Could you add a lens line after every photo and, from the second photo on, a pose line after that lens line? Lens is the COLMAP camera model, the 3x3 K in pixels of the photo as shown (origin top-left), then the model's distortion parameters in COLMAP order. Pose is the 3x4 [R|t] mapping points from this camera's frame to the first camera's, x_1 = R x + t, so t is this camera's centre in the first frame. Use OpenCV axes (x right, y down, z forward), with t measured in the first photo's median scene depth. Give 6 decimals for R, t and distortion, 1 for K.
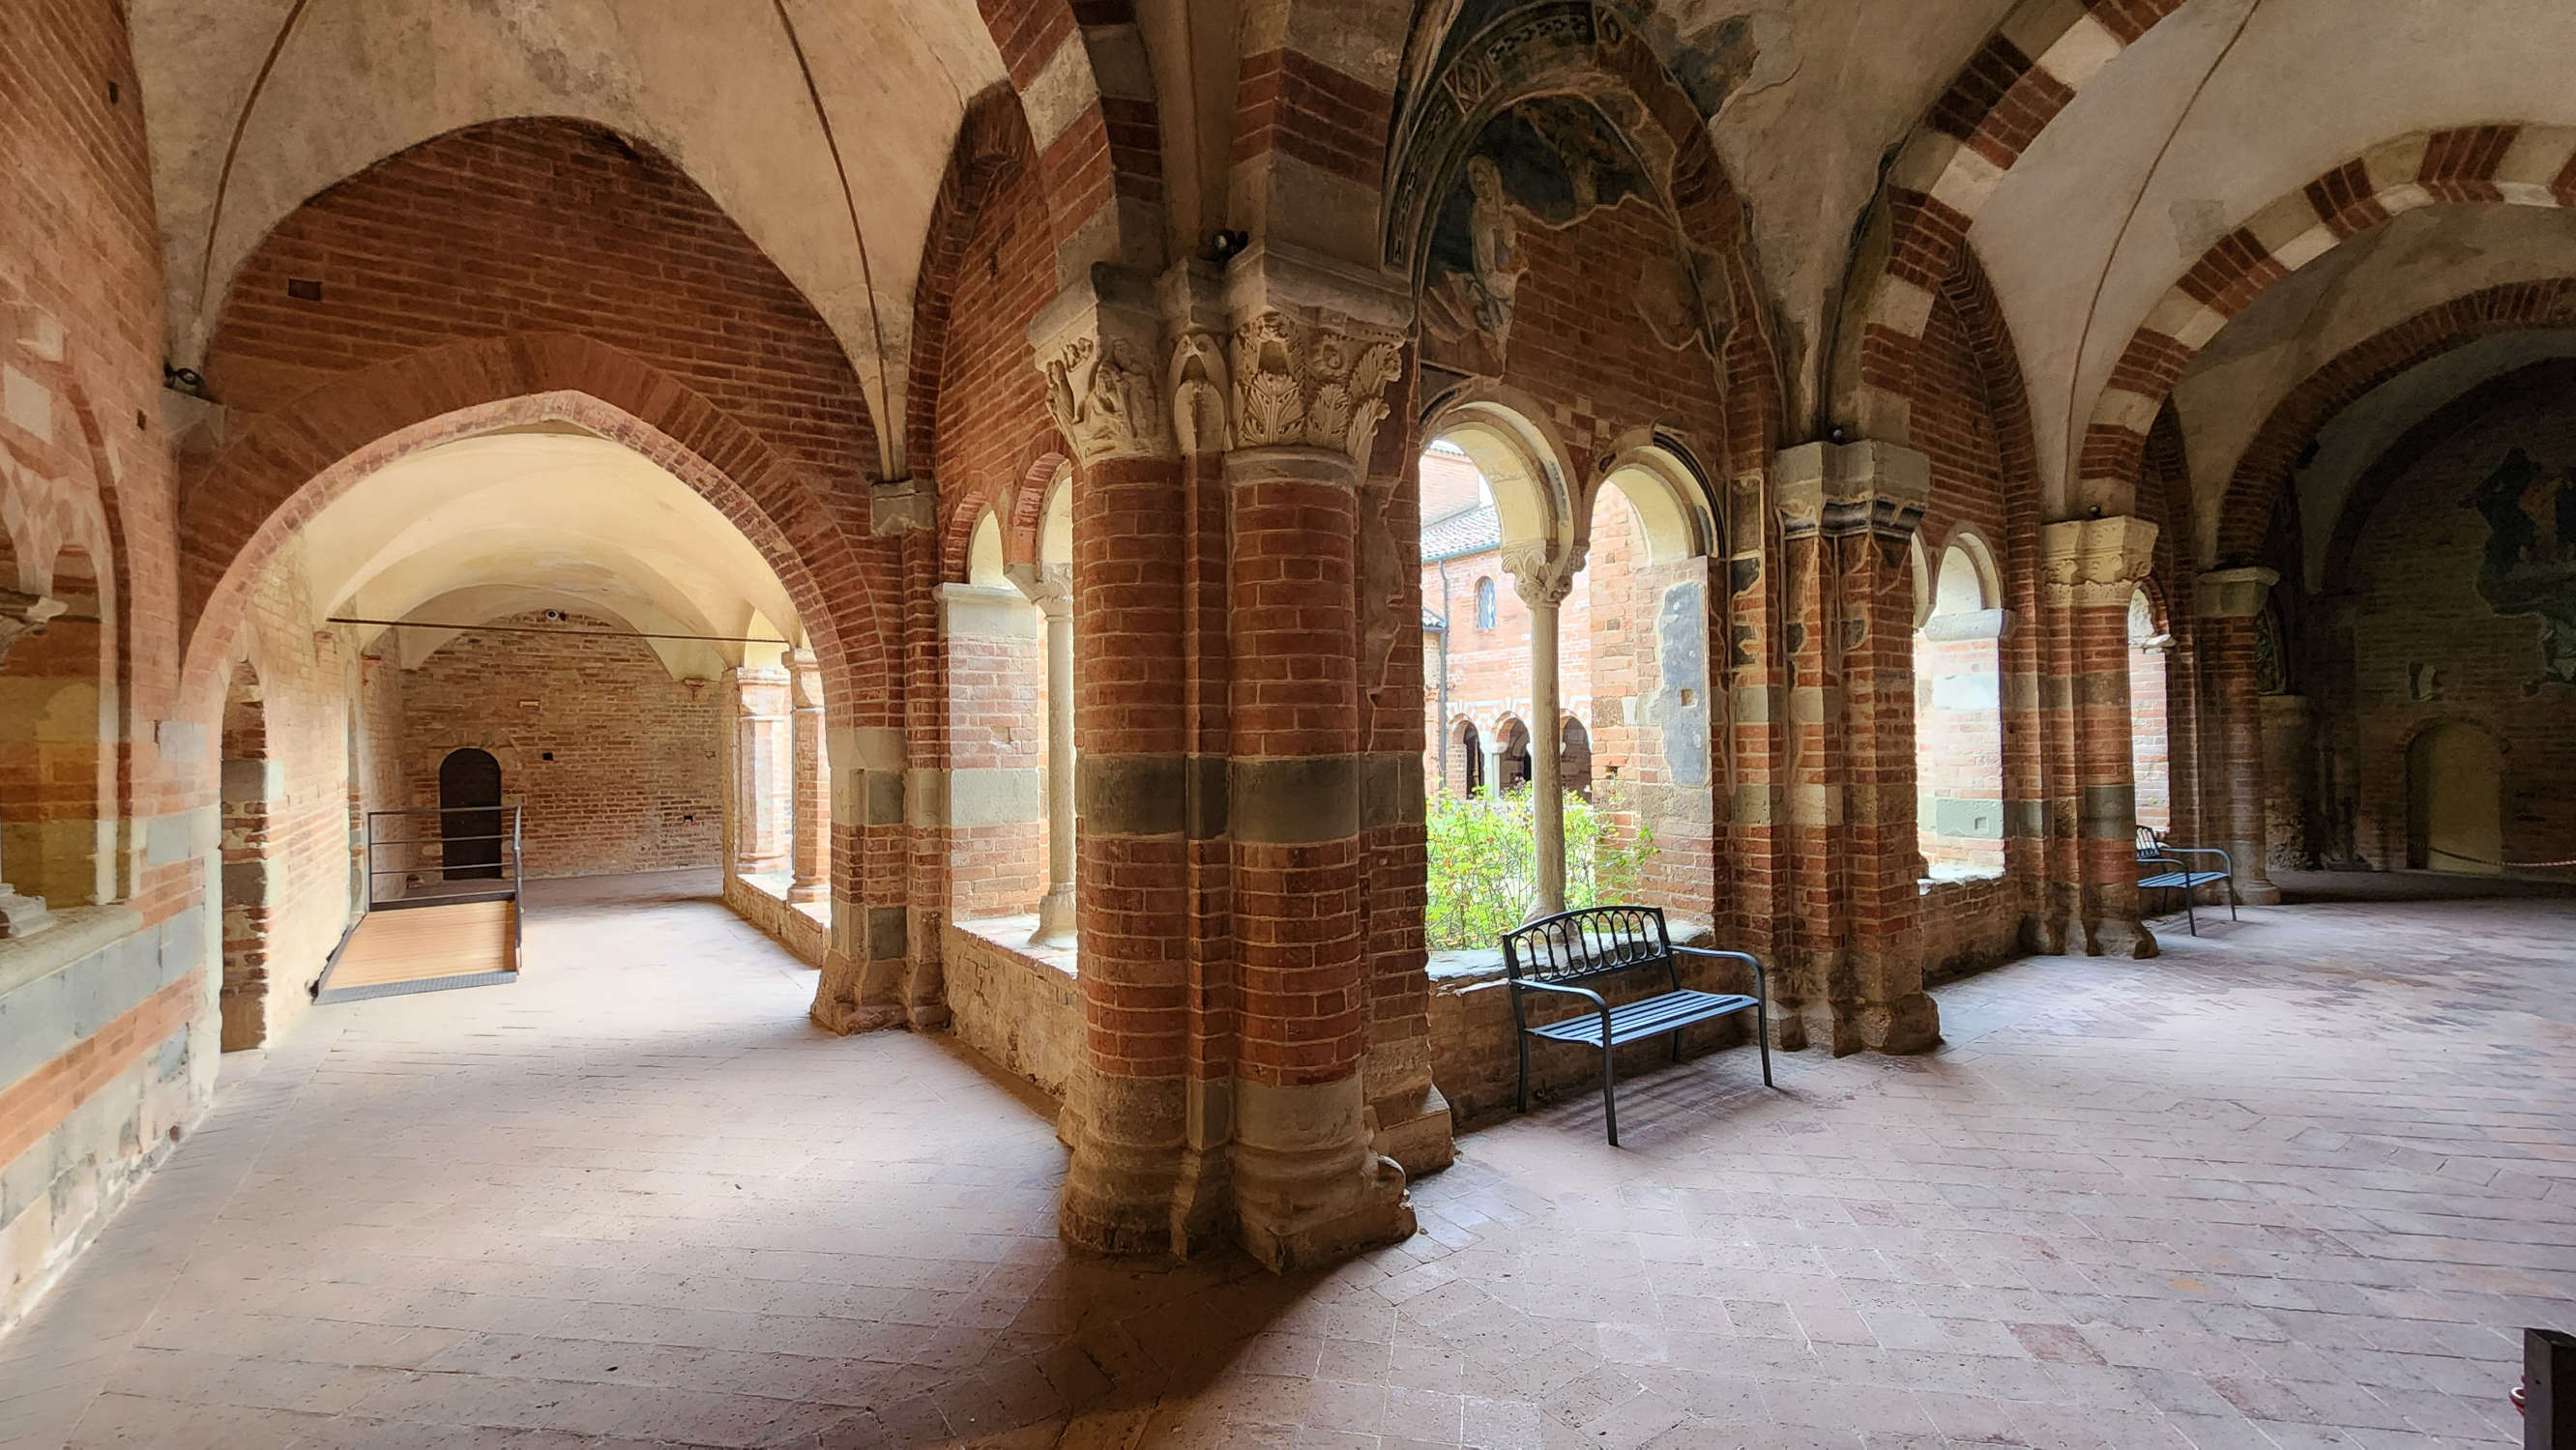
lens RADIAL K [[1058.6, 0, 1288.0], [0, 1058.6, 725.0], [0, 0, 1]] dist [0.010465, -0.005738]
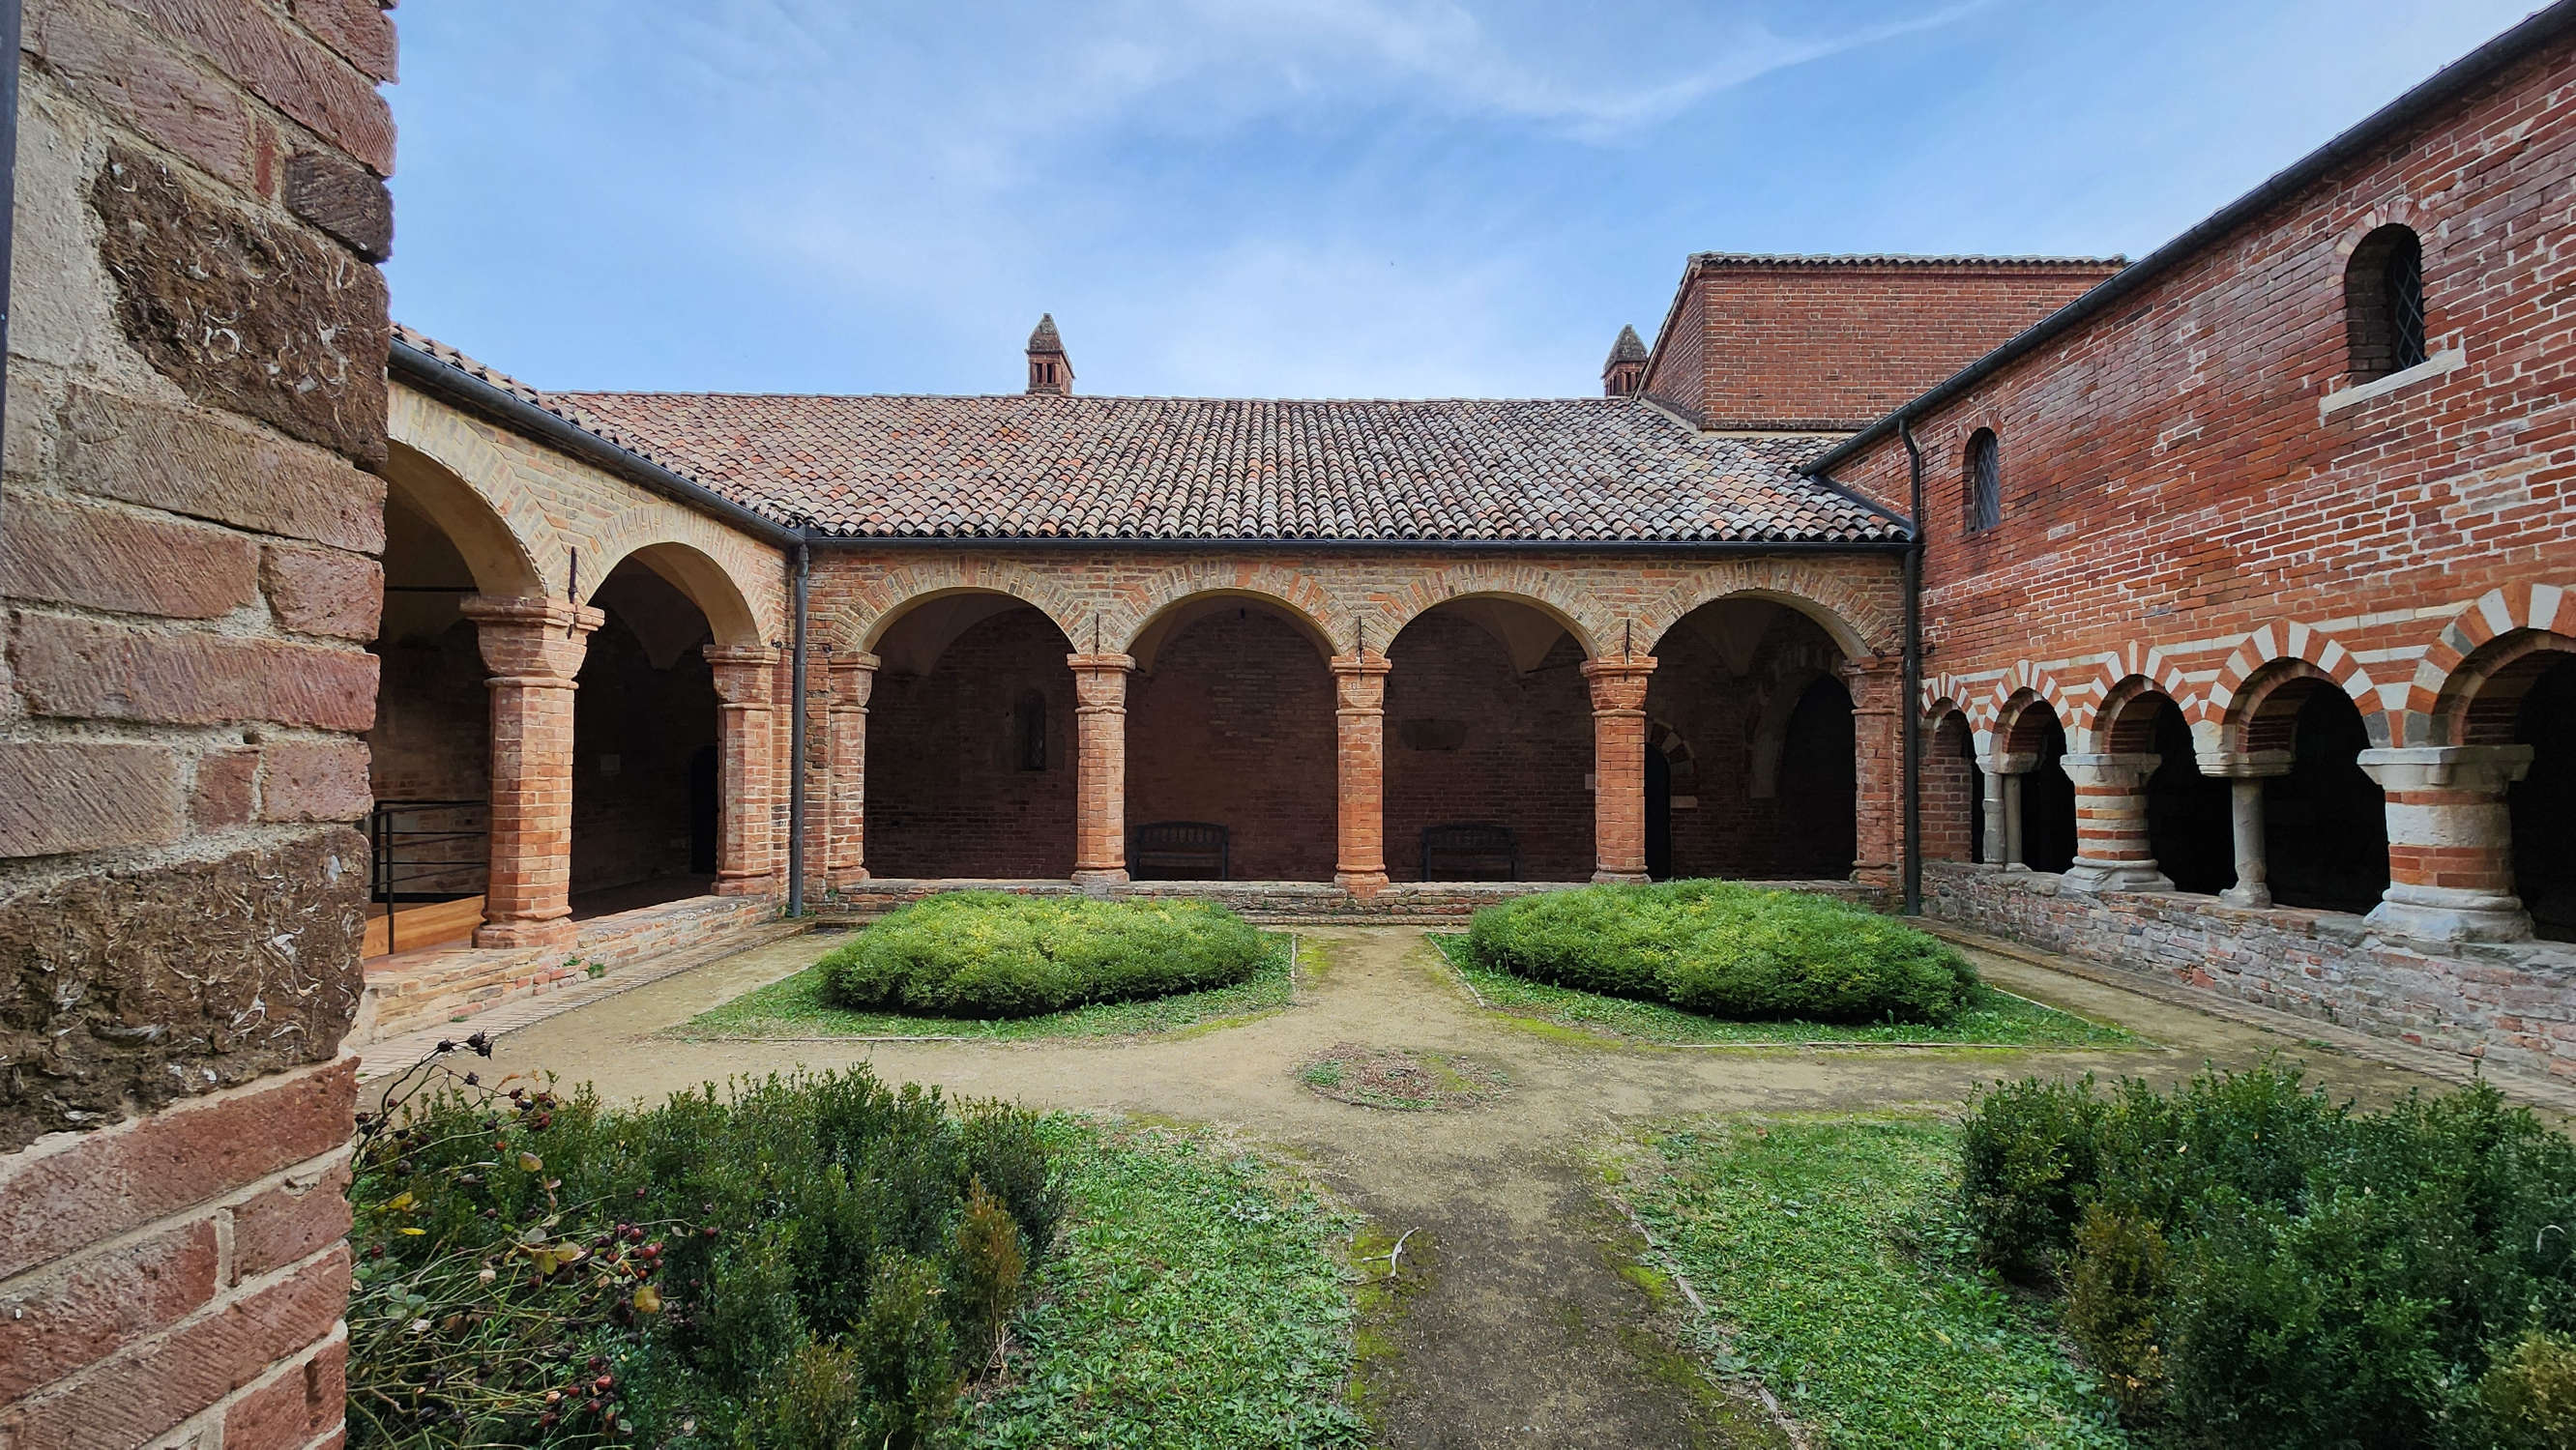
lens RADIAL K [[1058.6, 0, 1288.0], [0, 1058.6, 725.0], [0, 0, 1]] dist [0.010465, -0.005738]
pose [[0.810144, -0.007648, -0.586180, 0.213000], [-0.005238, 0.999781, -0.020285, 0.015376], [0.586207, 0.019504, 0.809927, 0.383463]]
